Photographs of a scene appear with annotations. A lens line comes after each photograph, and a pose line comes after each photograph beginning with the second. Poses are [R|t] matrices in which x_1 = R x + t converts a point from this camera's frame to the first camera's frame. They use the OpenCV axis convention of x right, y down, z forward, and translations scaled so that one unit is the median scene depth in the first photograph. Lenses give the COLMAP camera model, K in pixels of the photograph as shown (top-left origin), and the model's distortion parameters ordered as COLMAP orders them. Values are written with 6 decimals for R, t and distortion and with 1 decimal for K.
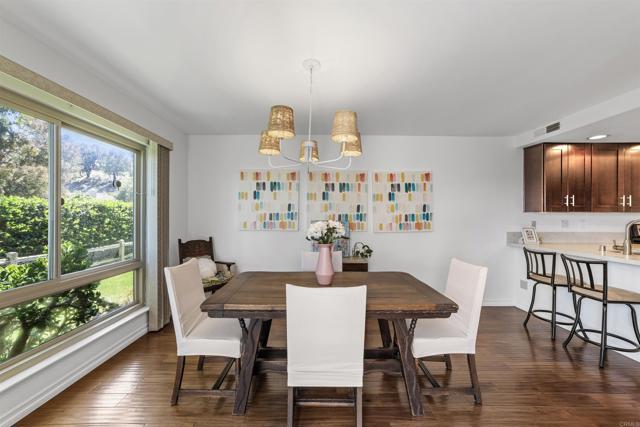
lens RADIAL K [[246.2, 0, 312.3], [0, 246.2, 212.9], [0, 0, 1]] dist [-0.000935, -0.000021]
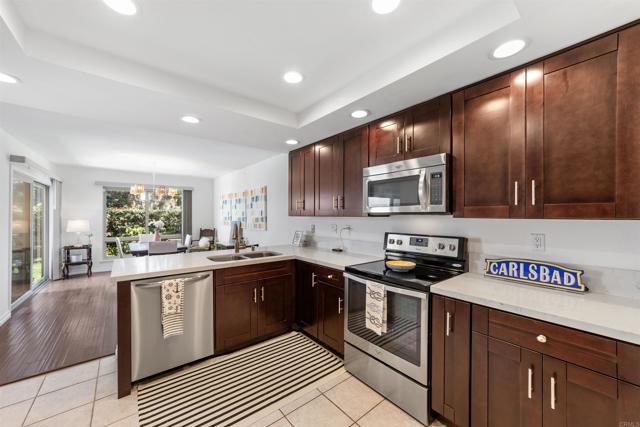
lens RADIAL K [[246.8, 0, 317.9], [0, 246.8, 218.7], [0, 0, 1]] dist [-0.000954, 0.000257]
pose [[0.611809, 0.009564, -0.790948, 1.804340], [0.017249, 0.999528, 0.025428, -0.020027], [0.790817, -0.029200, 0.611355, 0.421195]]
